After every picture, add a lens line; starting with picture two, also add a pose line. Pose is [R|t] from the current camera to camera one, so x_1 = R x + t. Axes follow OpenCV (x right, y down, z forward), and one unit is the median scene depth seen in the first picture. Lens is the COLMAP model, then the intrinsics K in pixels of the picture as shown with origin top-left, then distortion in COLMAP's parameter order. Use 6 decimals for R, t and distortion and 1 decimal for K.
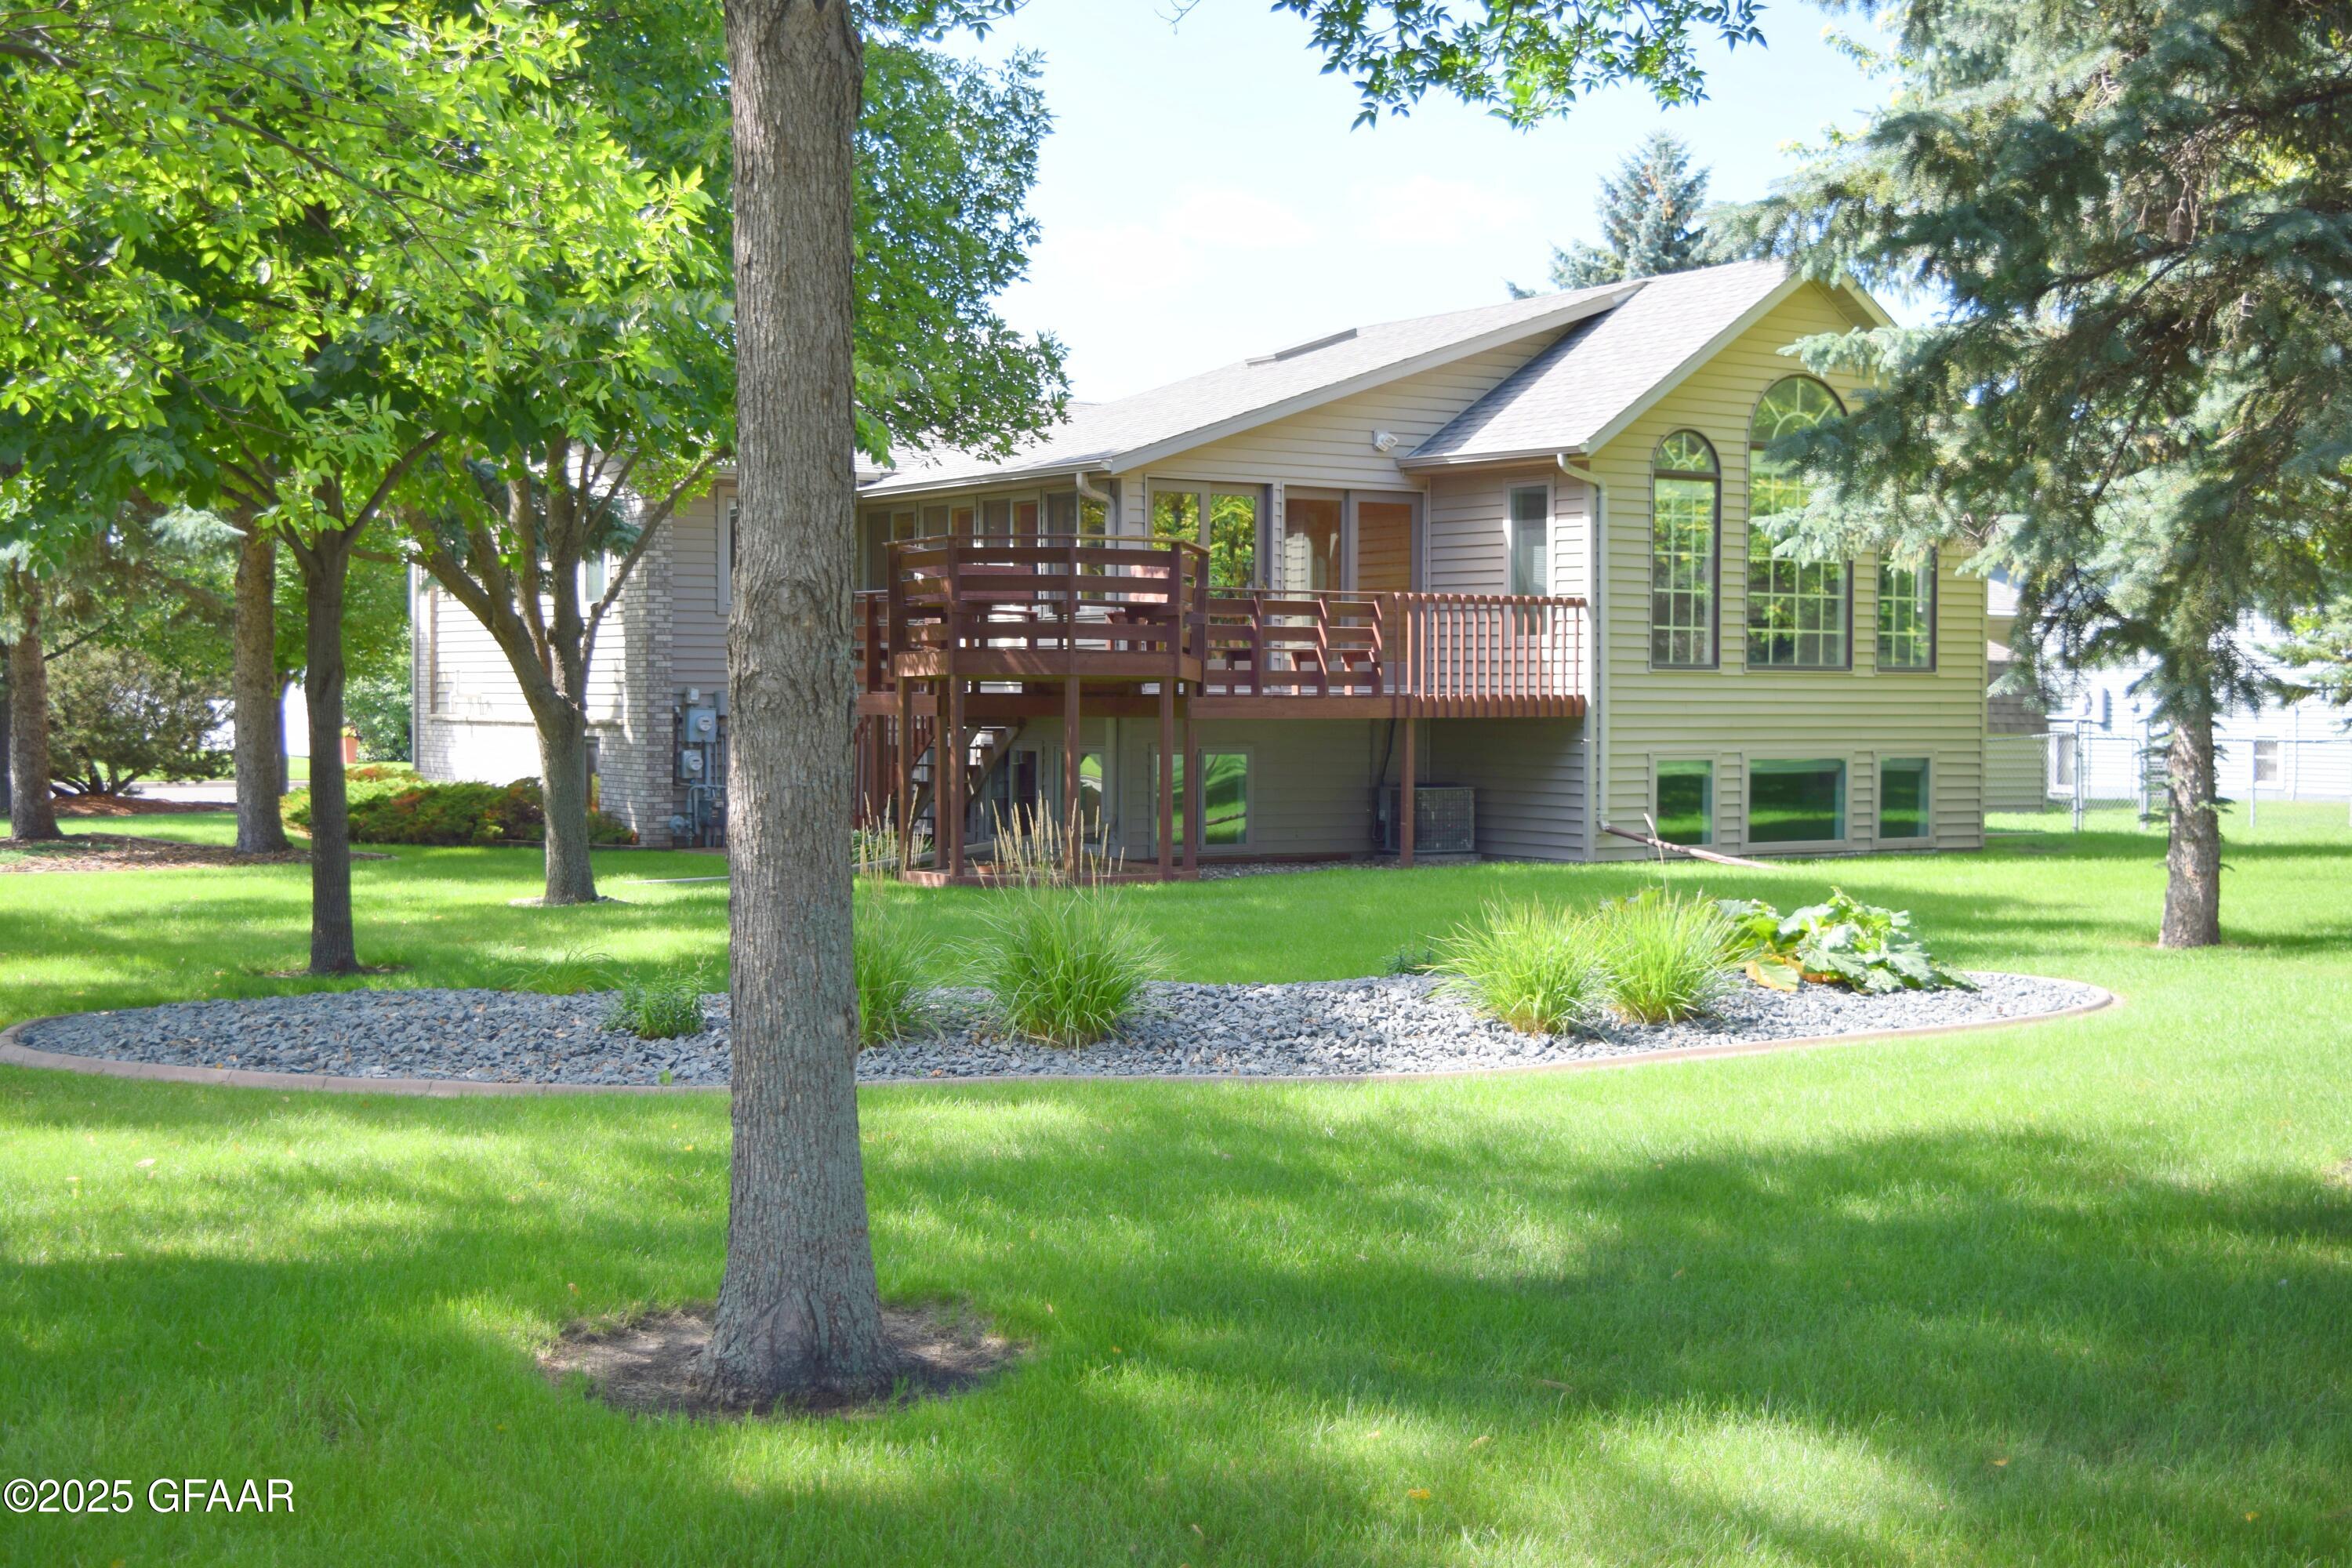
lens RADIAL K [[2885.1, 0, 1174.2], [0, 2885.1, 785.1], [0, 0, 1]] dist [-0.027966, 0.000000]
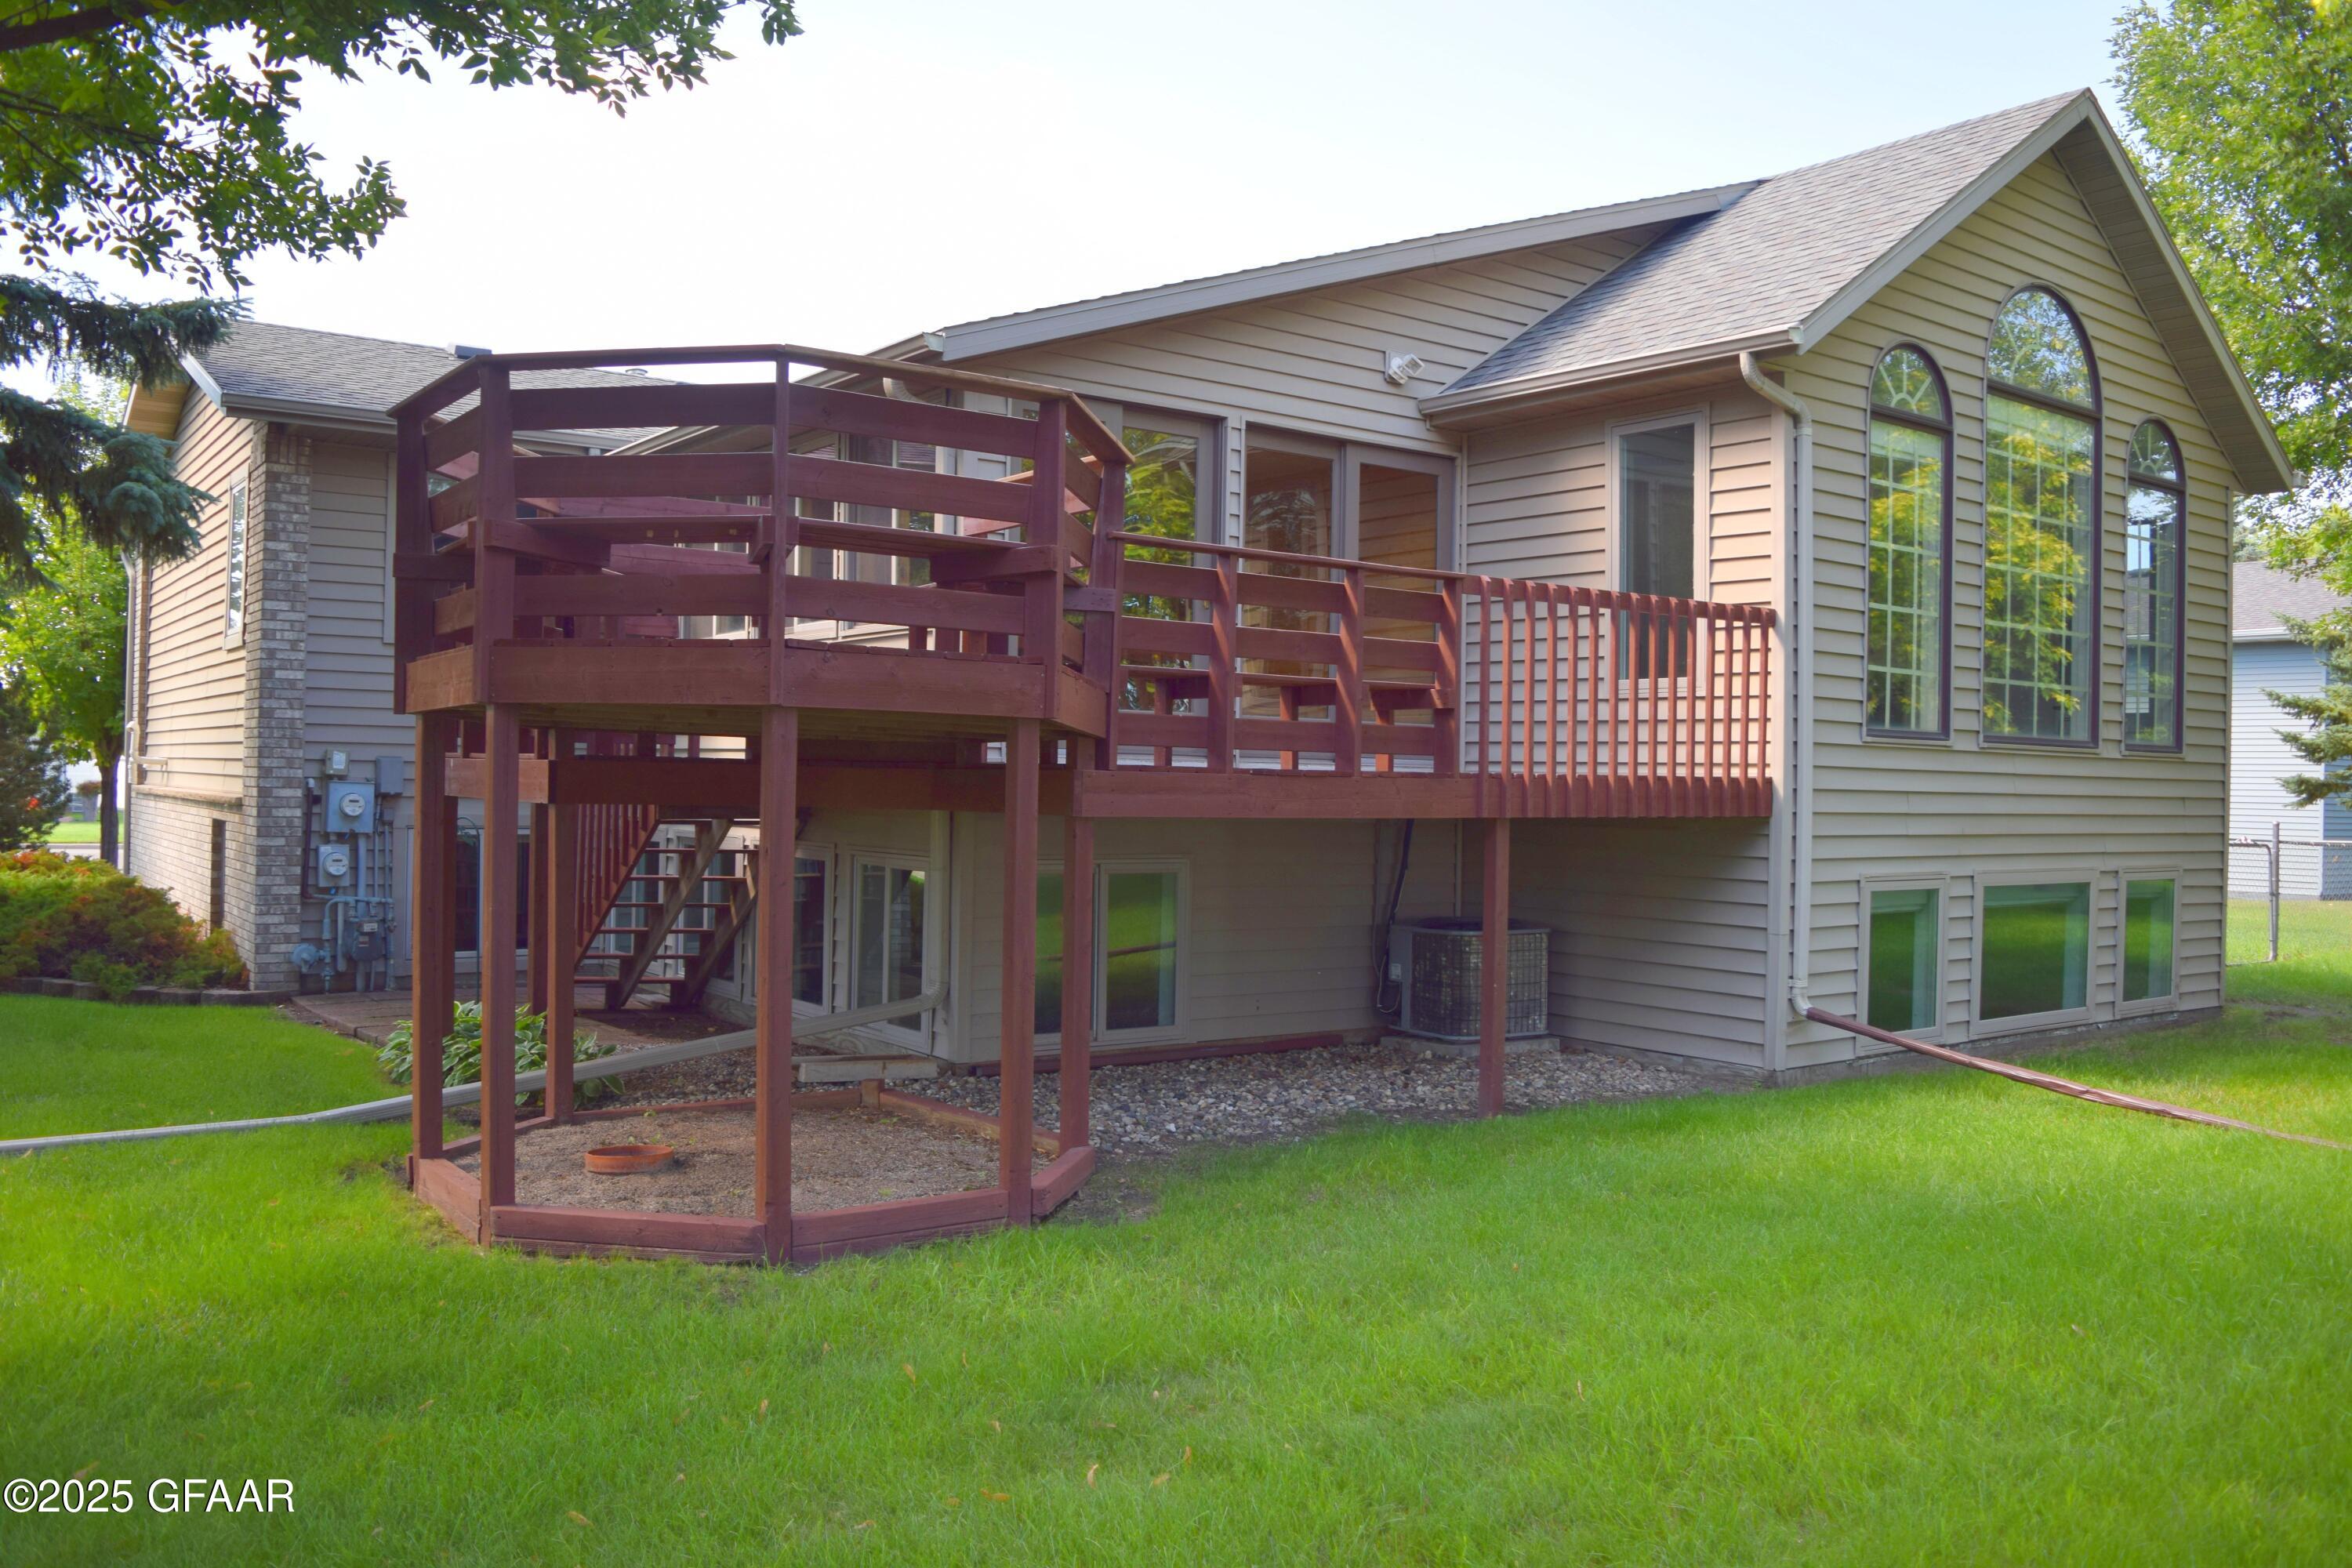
lens RADIAL K [[1818.1, 0, 1183.6], [0, 1818.1, 779.6], [0, 0, 1]] dist [-0.074193, -0.006155]
pose [[0.998237, 0.013789, 0.057738, 0.004848], [-0.011988, 0.999434, -0.031417, -0.018399], [-0.058138, 0.030670, 0.997837, 0.643538]]
